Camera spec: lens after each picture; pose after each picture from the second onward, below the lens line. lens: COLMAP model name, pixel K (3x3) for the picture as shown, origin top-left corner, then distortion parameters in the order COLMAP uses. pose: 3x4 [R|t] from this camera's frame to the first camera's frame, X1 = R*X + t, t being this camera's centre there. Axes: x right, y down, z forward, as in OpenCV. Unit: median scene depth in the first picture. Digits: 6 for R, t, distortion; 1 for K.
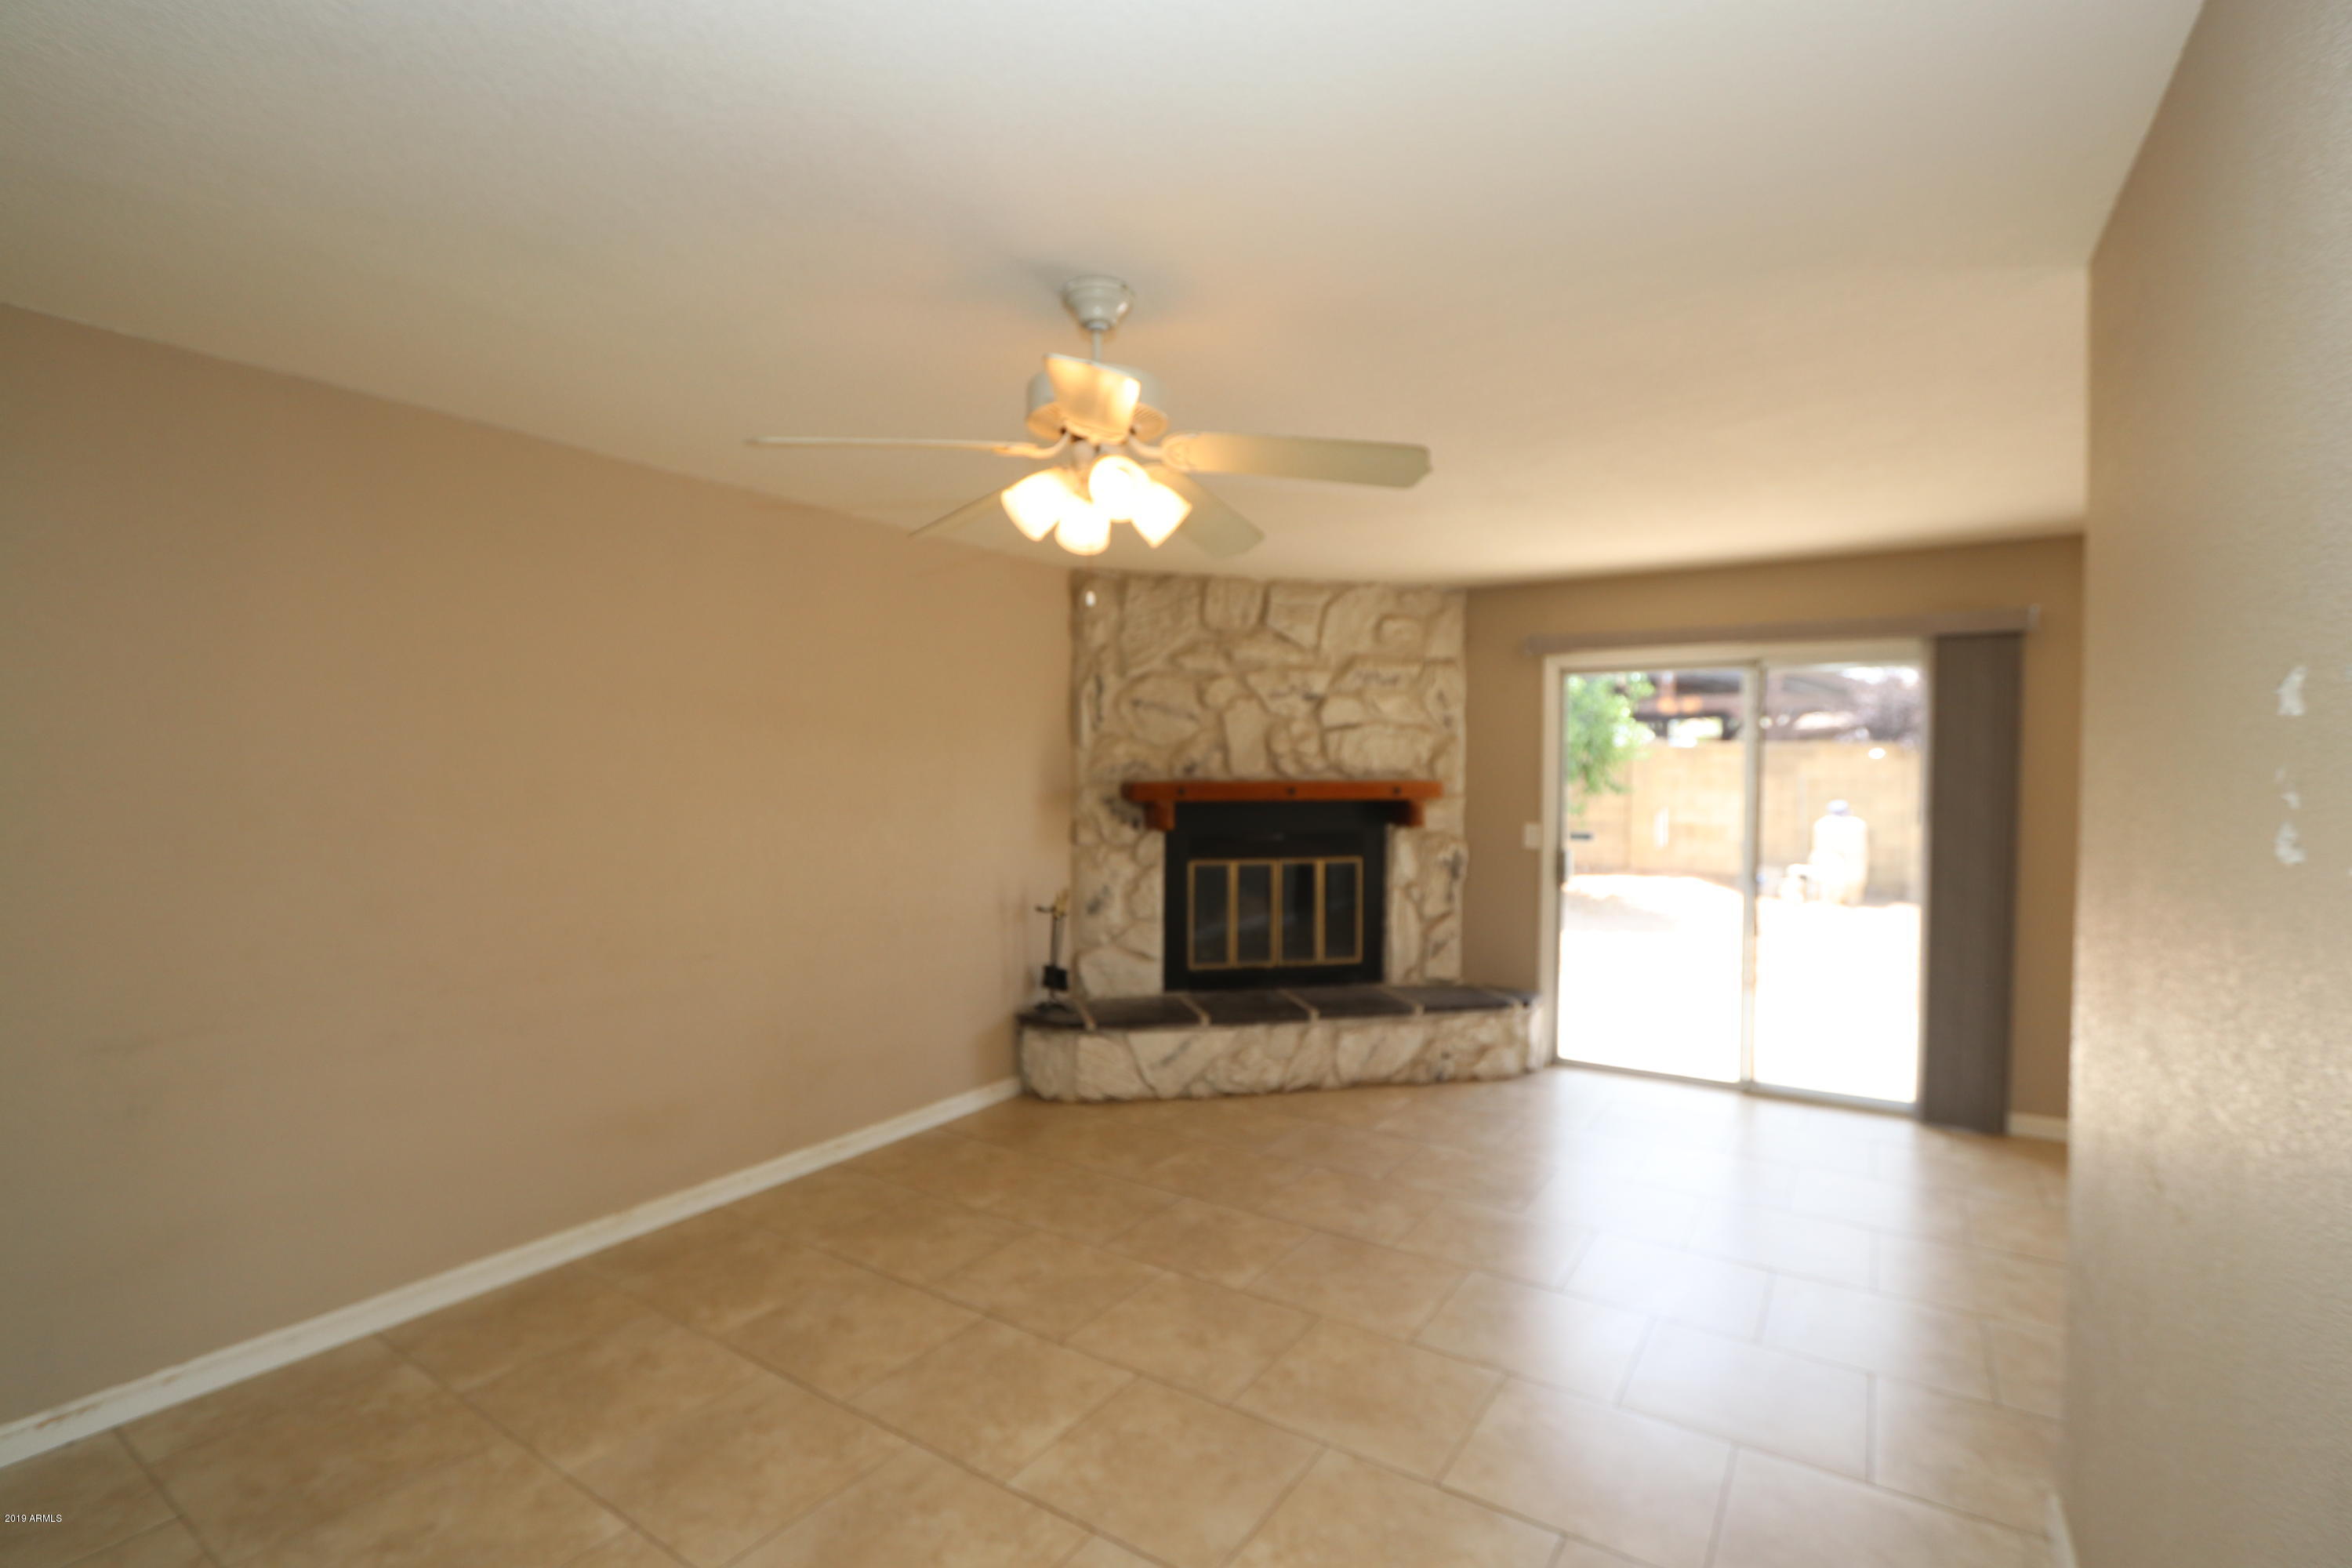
lens RADIAL K [[1072.3, 0, 1177.1], [0, 1072.3, 780.9], [0, 0, 1]] dist [-0.015374, 0.001028]
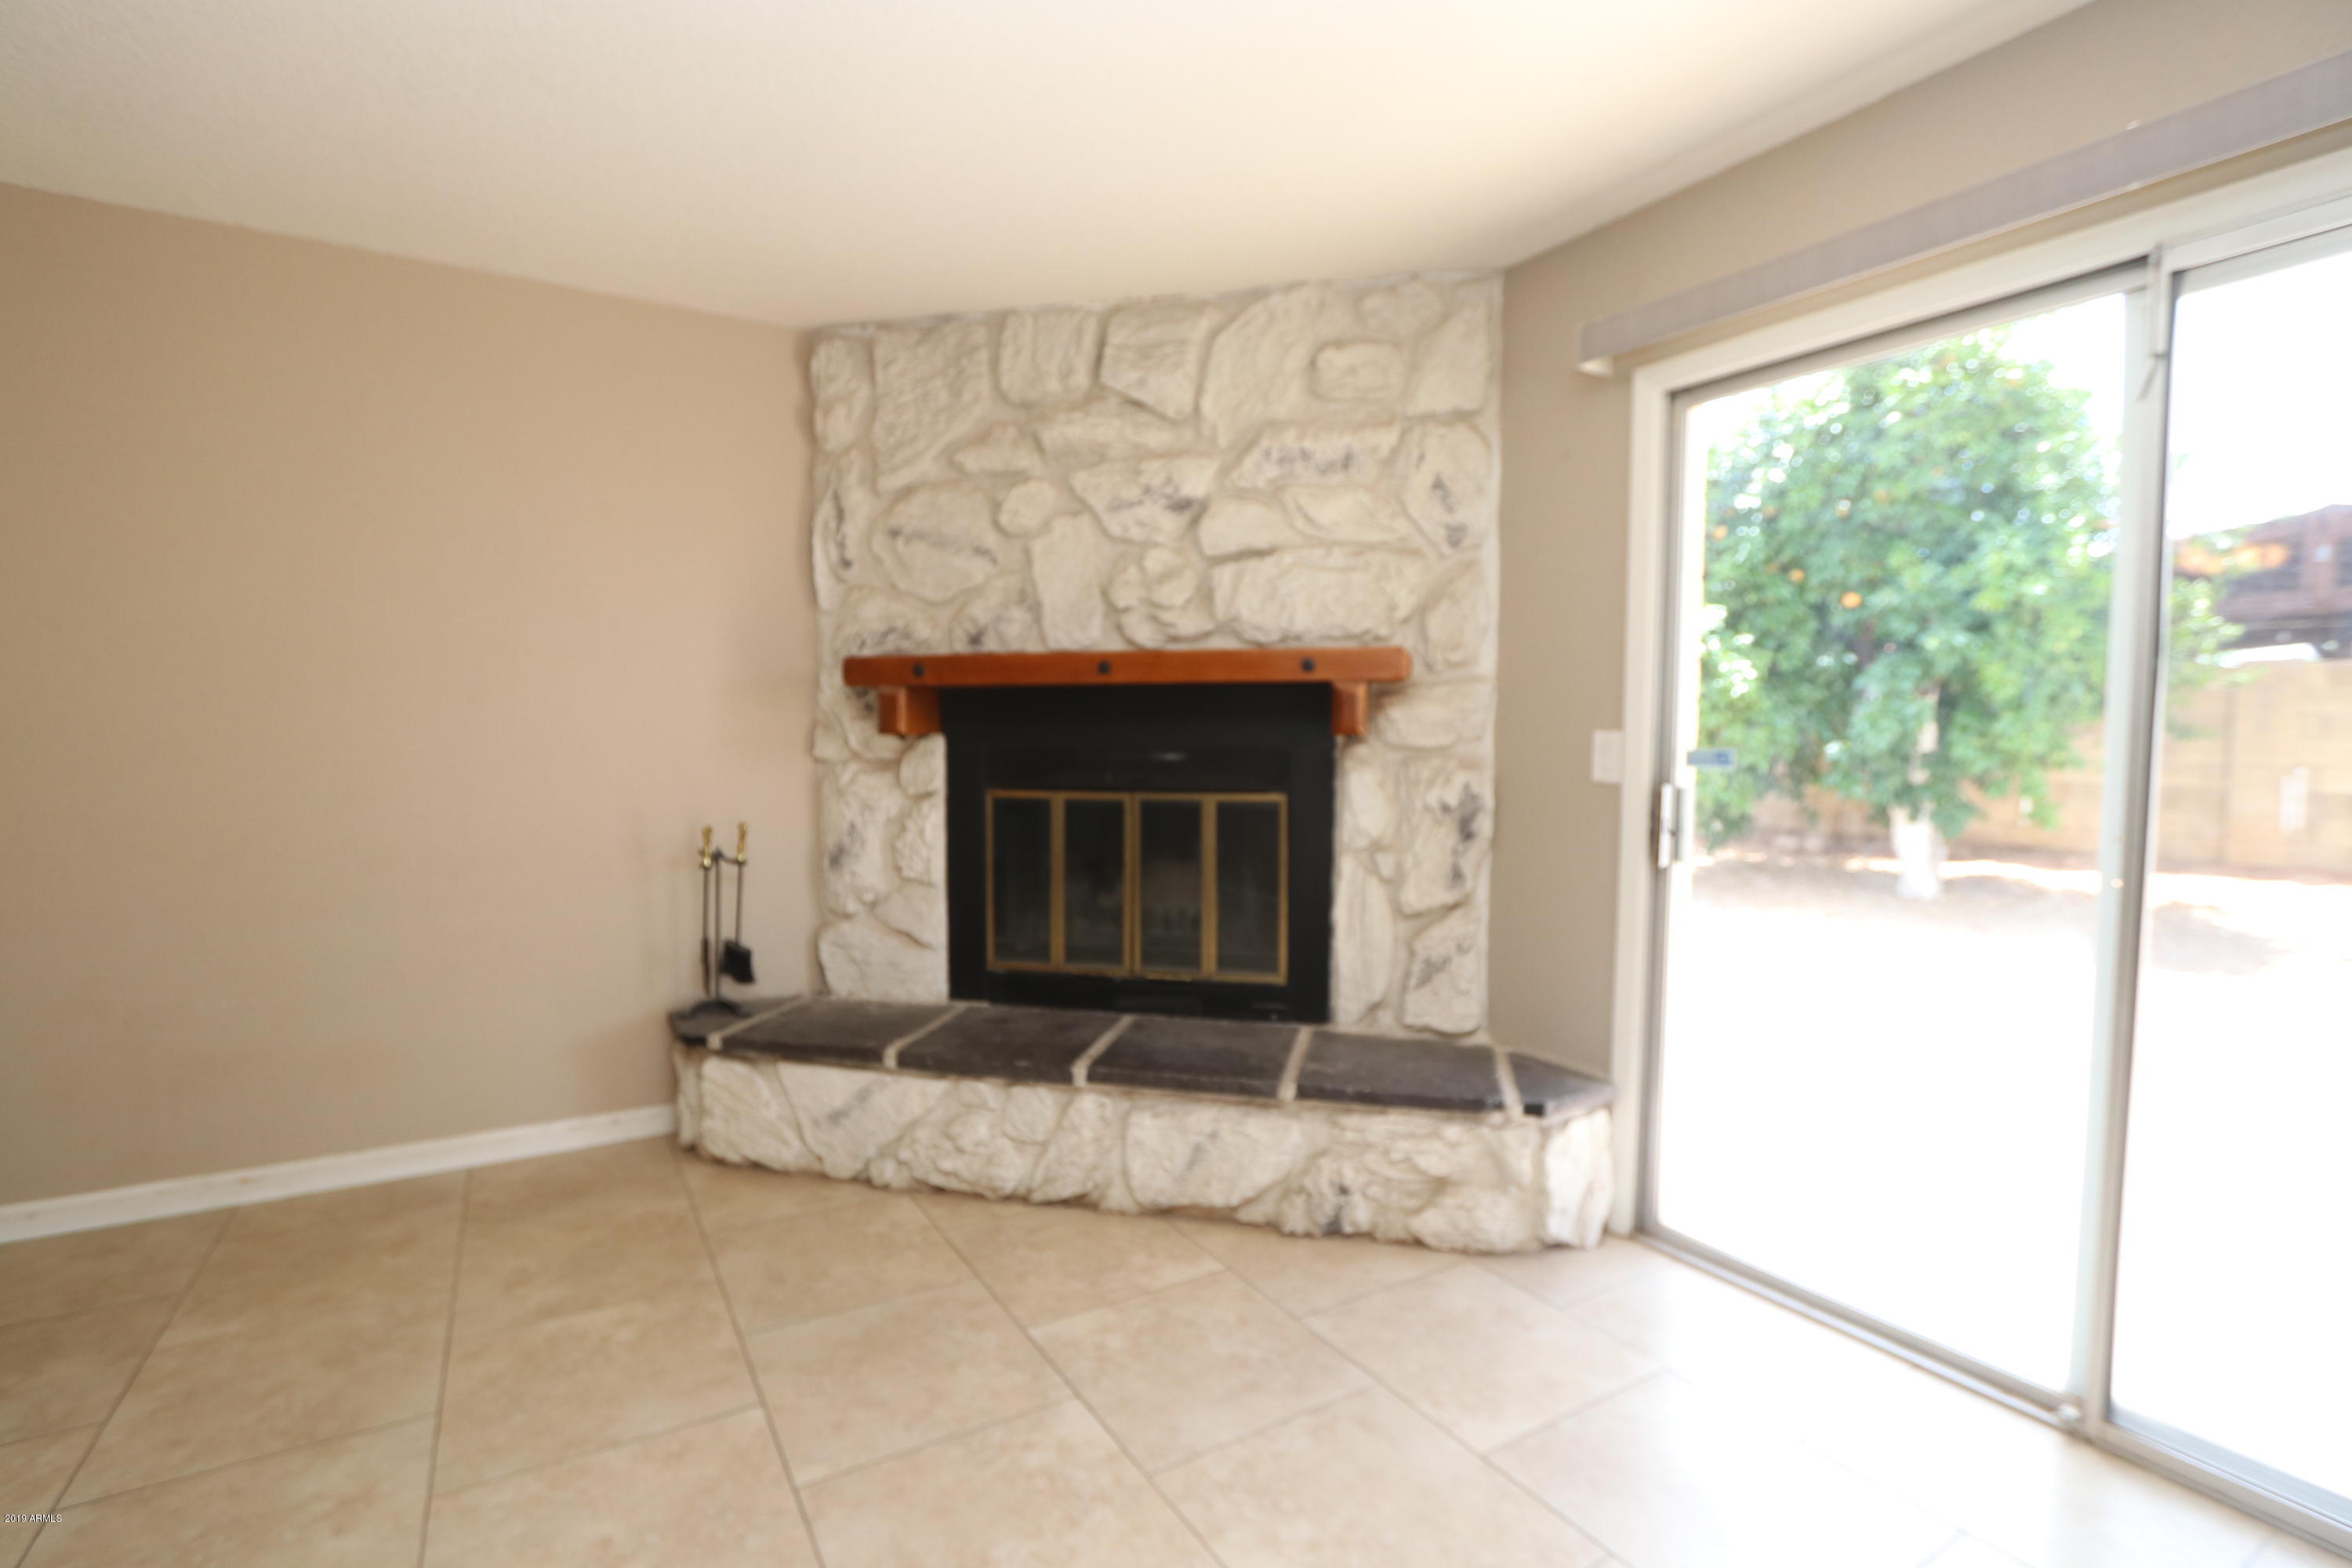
lens RADIAL K [[1072.3, 0, 1166.5], [0, 1072.3, 783.8], [0, 0, 1]] dist [-0.015374, 0.001028]
pose [[0.902096, 0.019842, -0.431080, 0.370455], [-0.005867, 0.999414, 0.033724, 0.050270], [0.431496, -0.027893, 0.901683, 0.498563]]
